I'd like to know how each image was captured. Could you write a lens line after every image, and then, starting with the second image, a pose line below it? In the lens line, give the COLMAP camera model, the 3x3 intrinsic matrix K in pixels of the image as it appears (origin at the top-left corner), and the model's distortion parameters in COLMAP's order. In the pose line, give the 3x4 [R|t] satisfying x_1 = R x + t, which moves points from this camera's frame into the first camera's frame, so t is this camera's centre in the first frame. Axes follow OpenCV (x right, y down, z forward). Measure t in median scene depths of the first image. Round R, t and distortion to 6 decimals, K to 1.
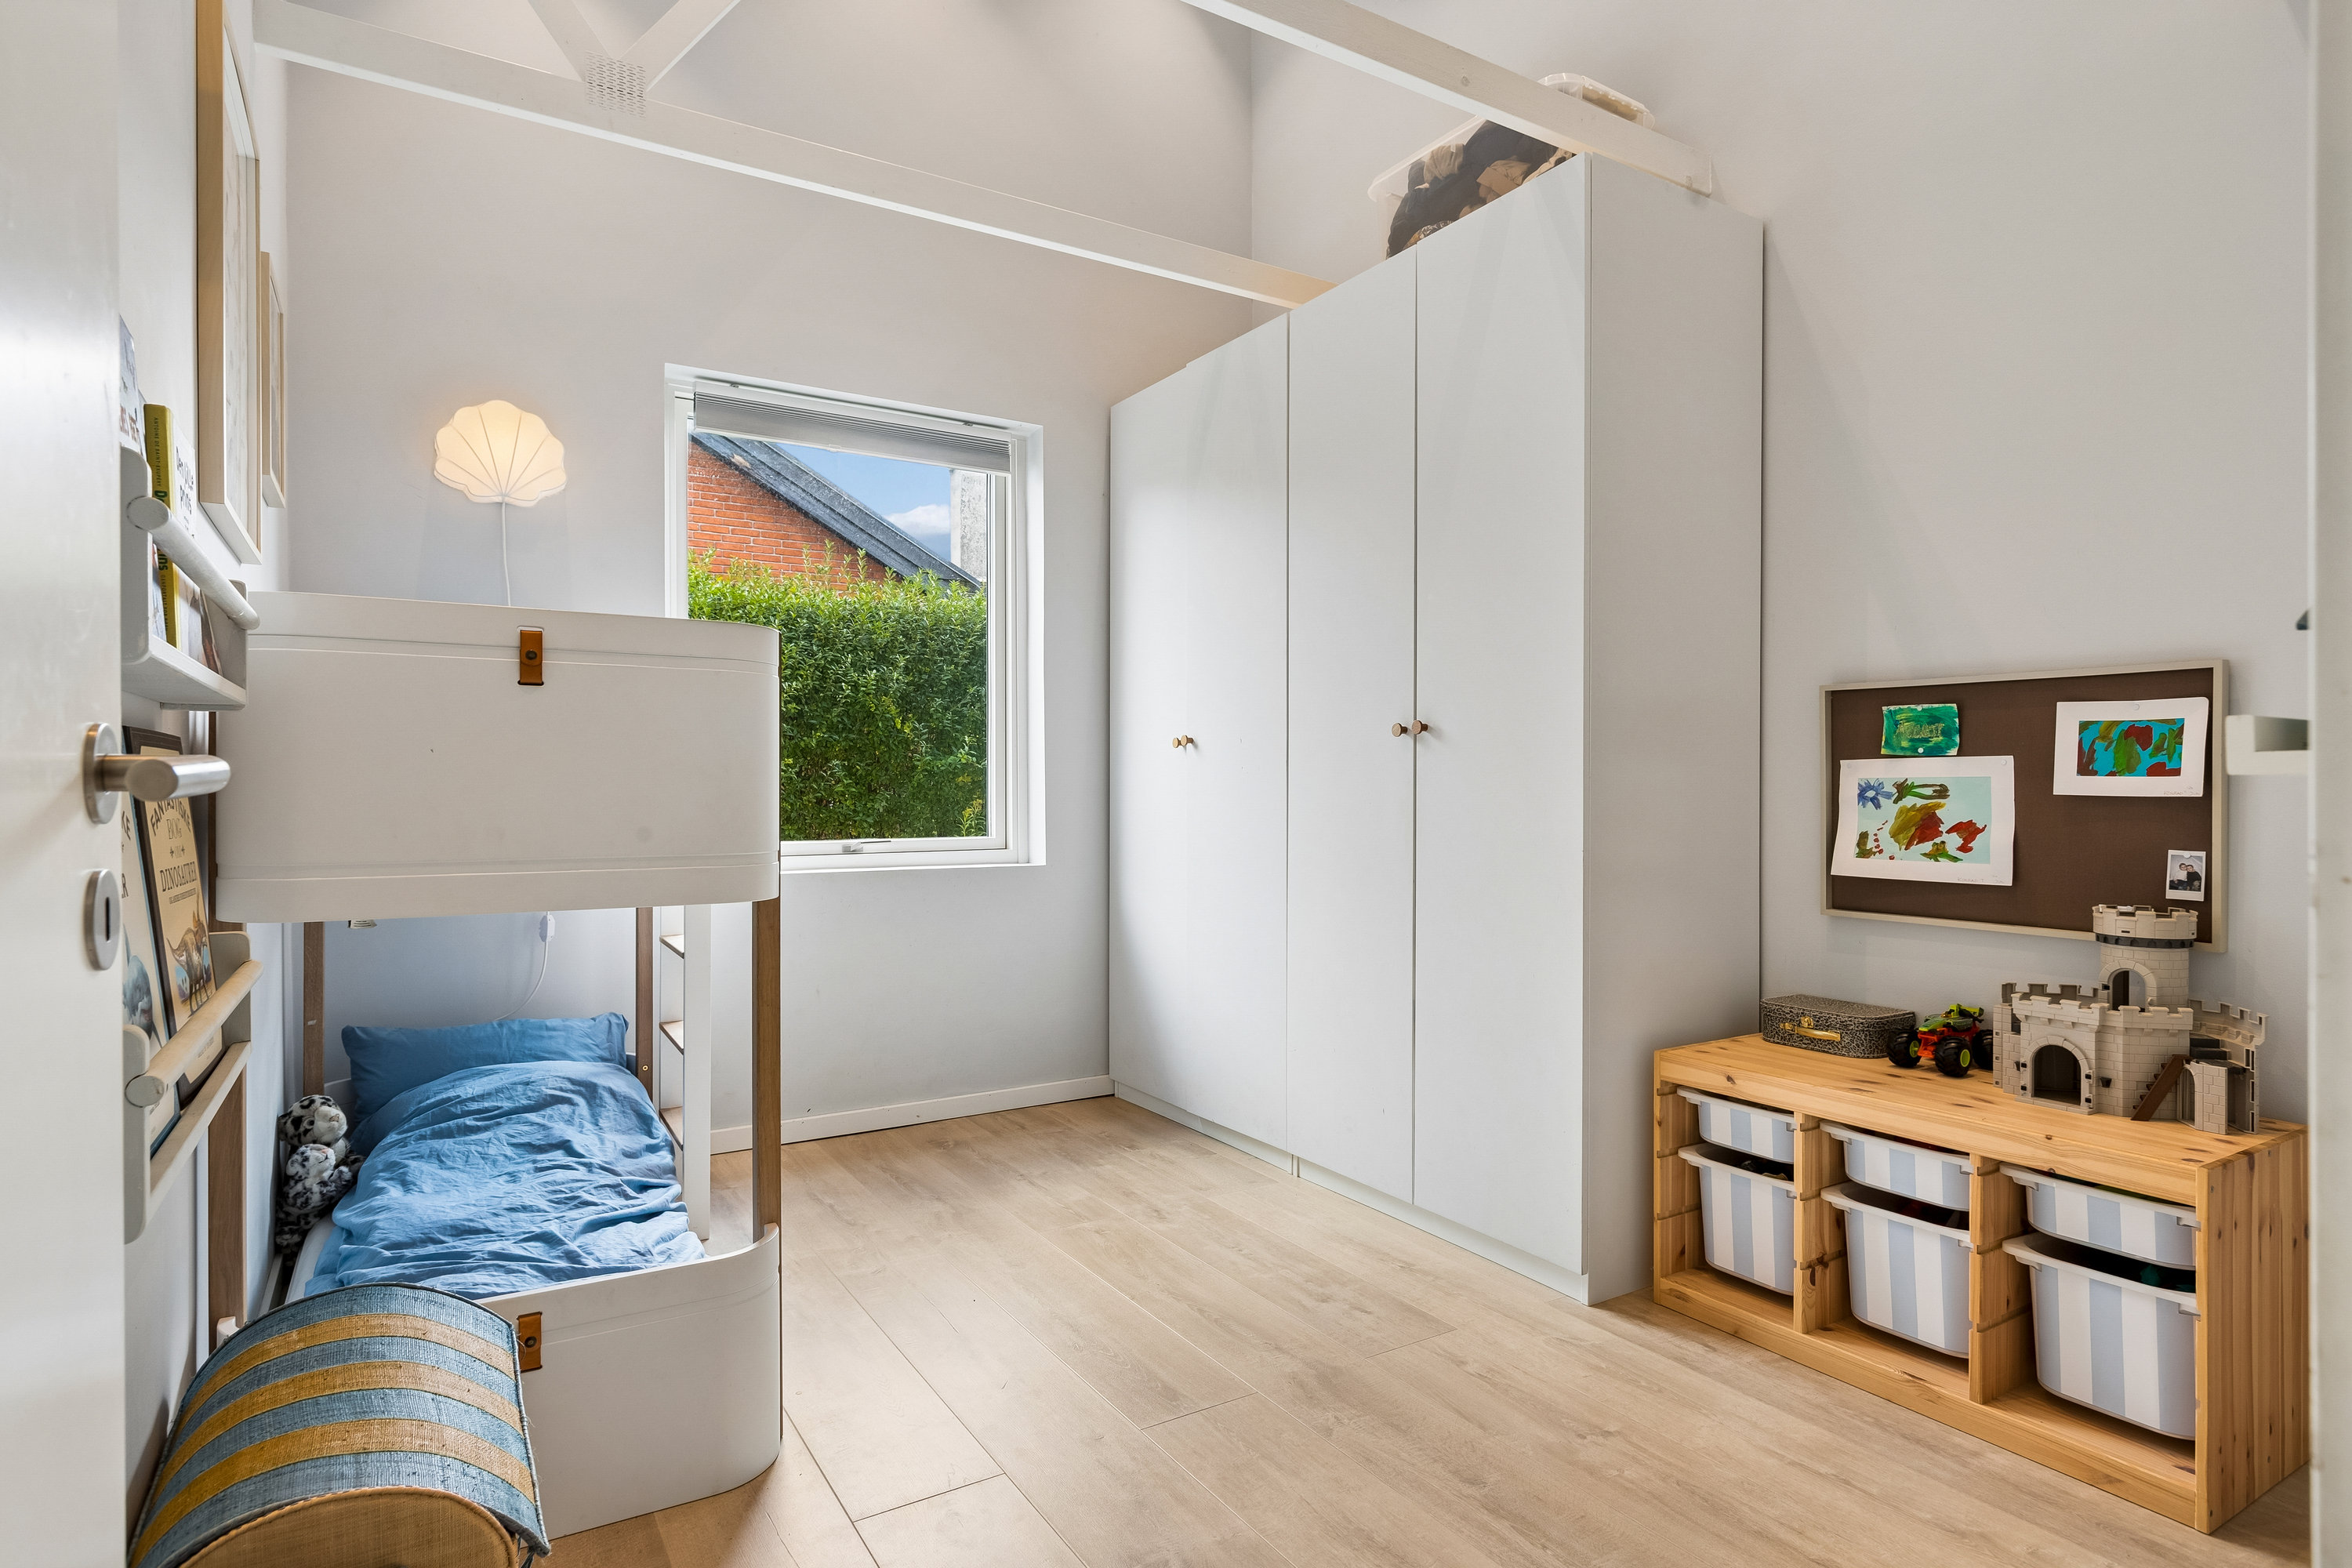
lens RADIAL K [[1215.8, 0, 1160.4], [0, 1215.8, 782.6], [0, 0, 1]] dist [0.000401, -0.001207]
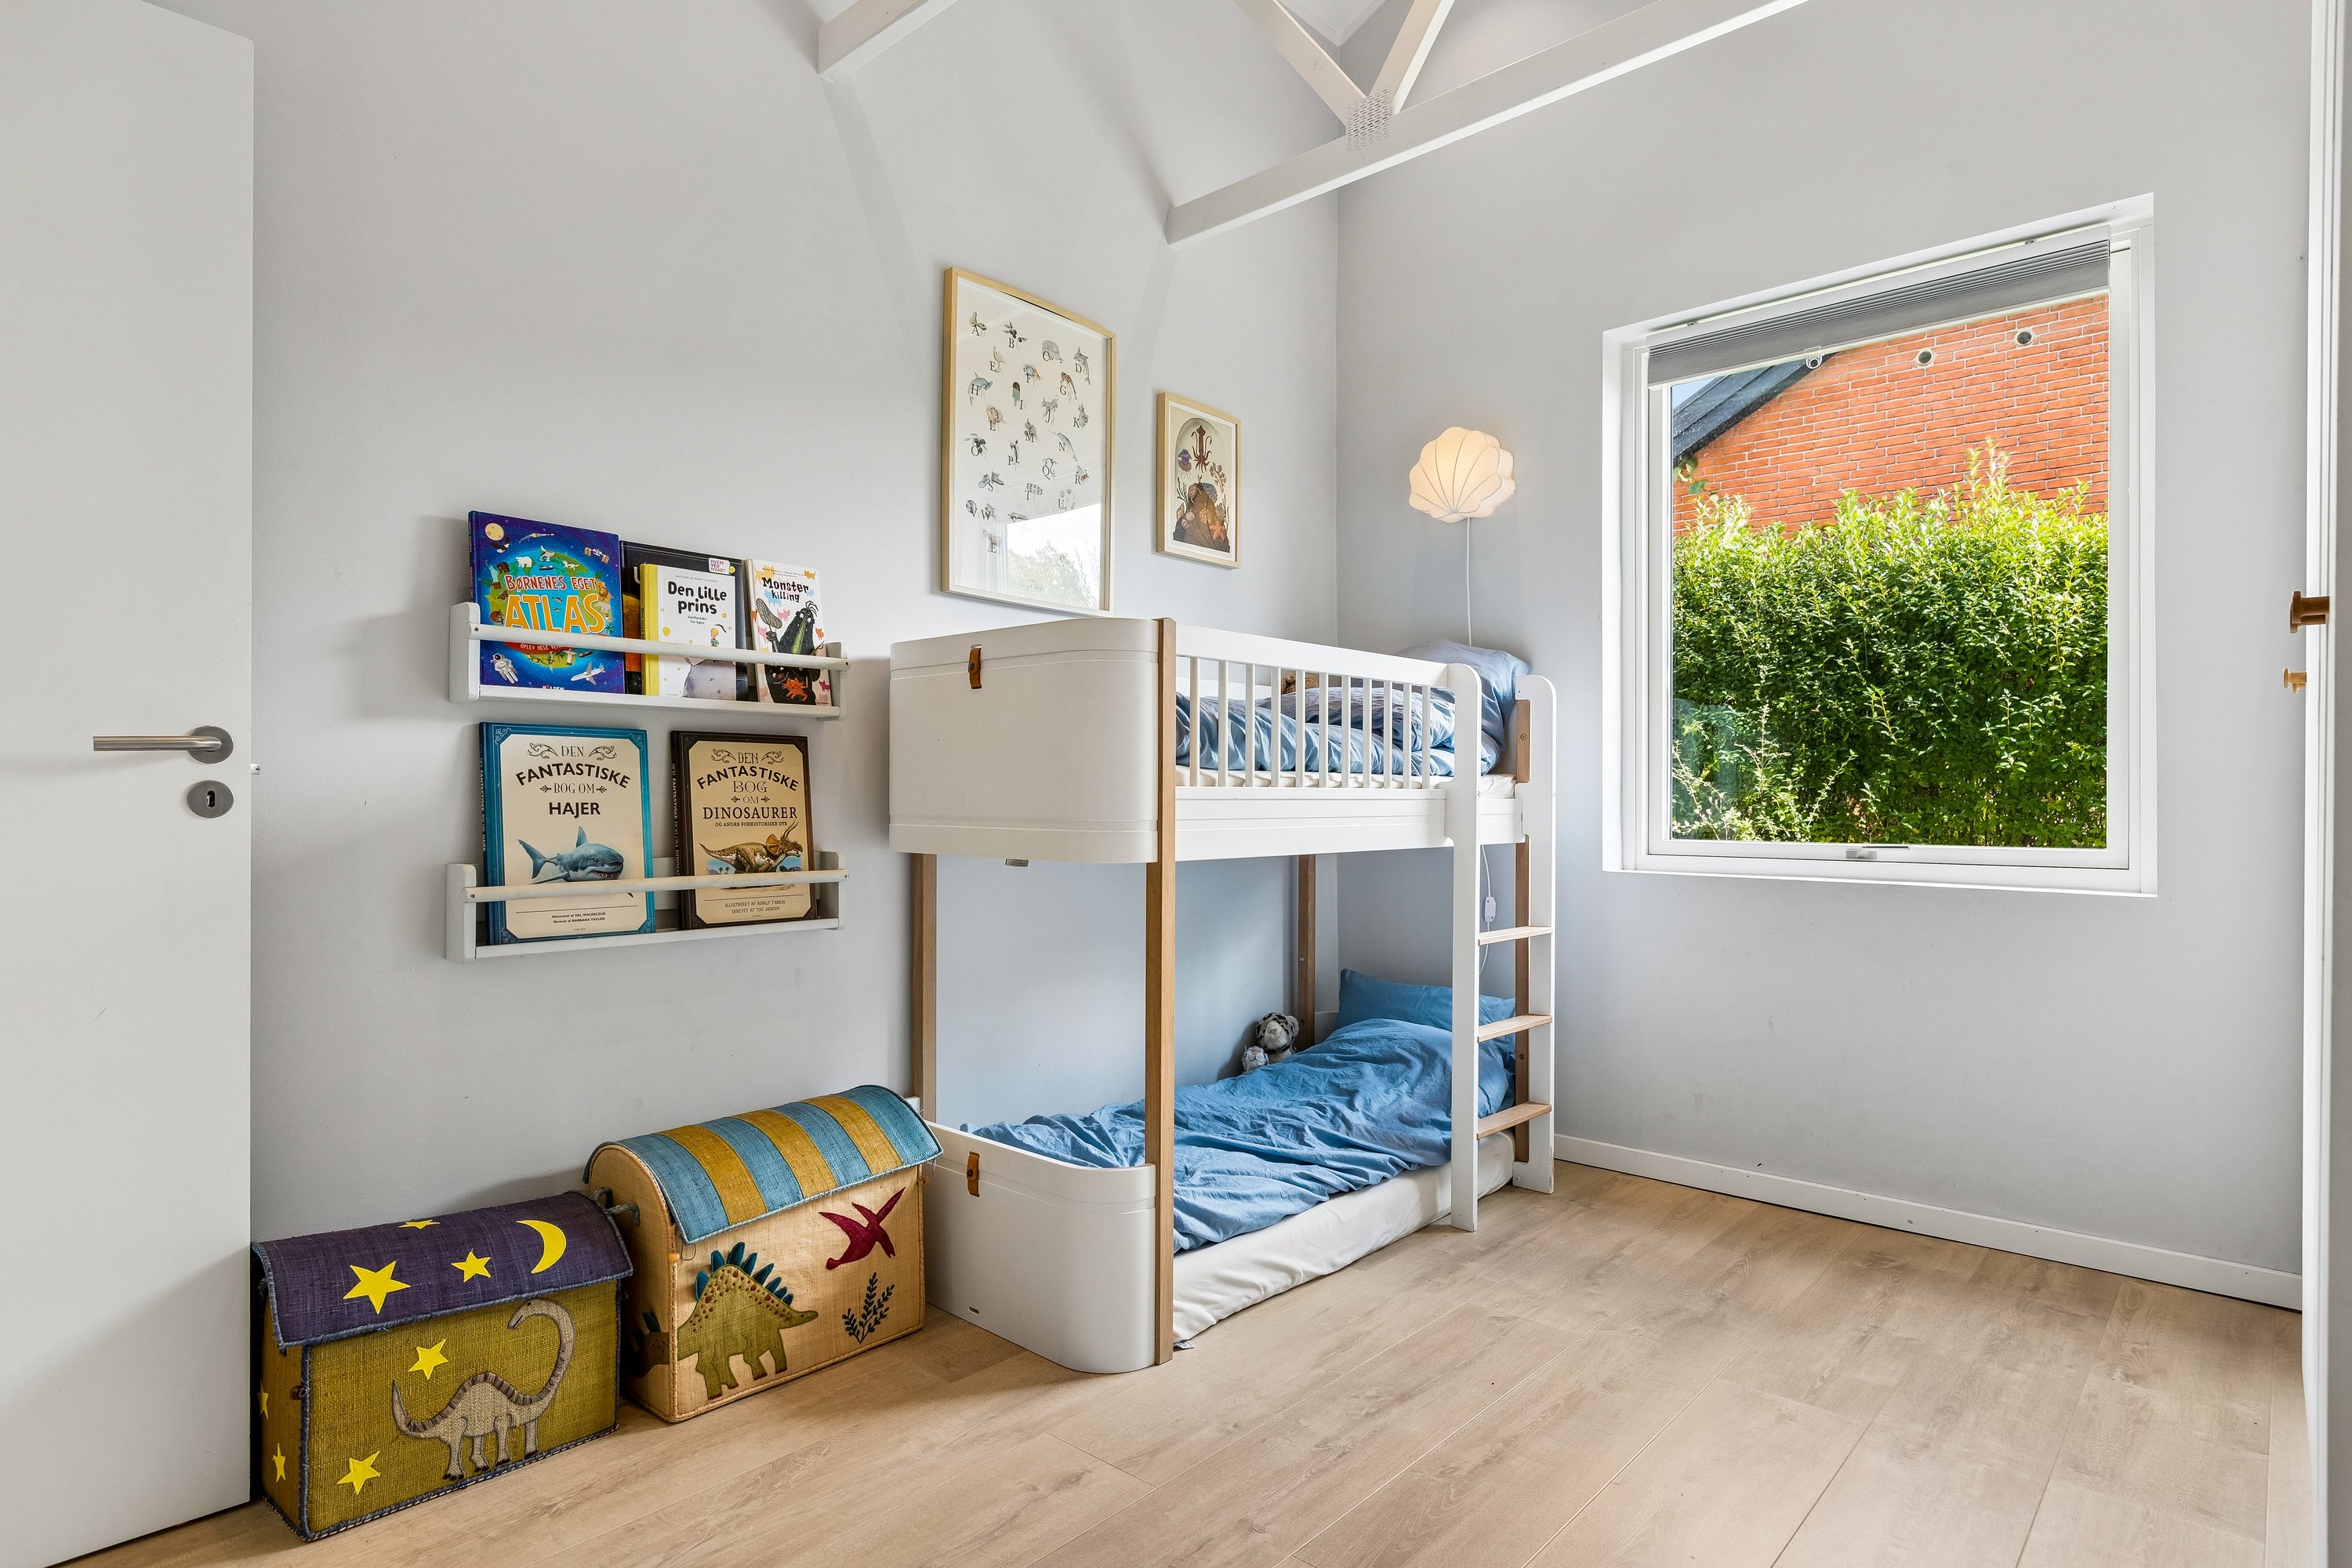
lens RADIAL K [[1239.2, 0, 1177.3], [0, 1239.2, 798.2], [0, 0, 1]] dist [-0.001726, -0.001095]
pose [[0.298118, 0.003151, -0.954524, 0.467172], [-0.001081, 0.999995, 0.002964, 0.020419], [0.954528, 0.000148, 0.298120, 0.434520]]
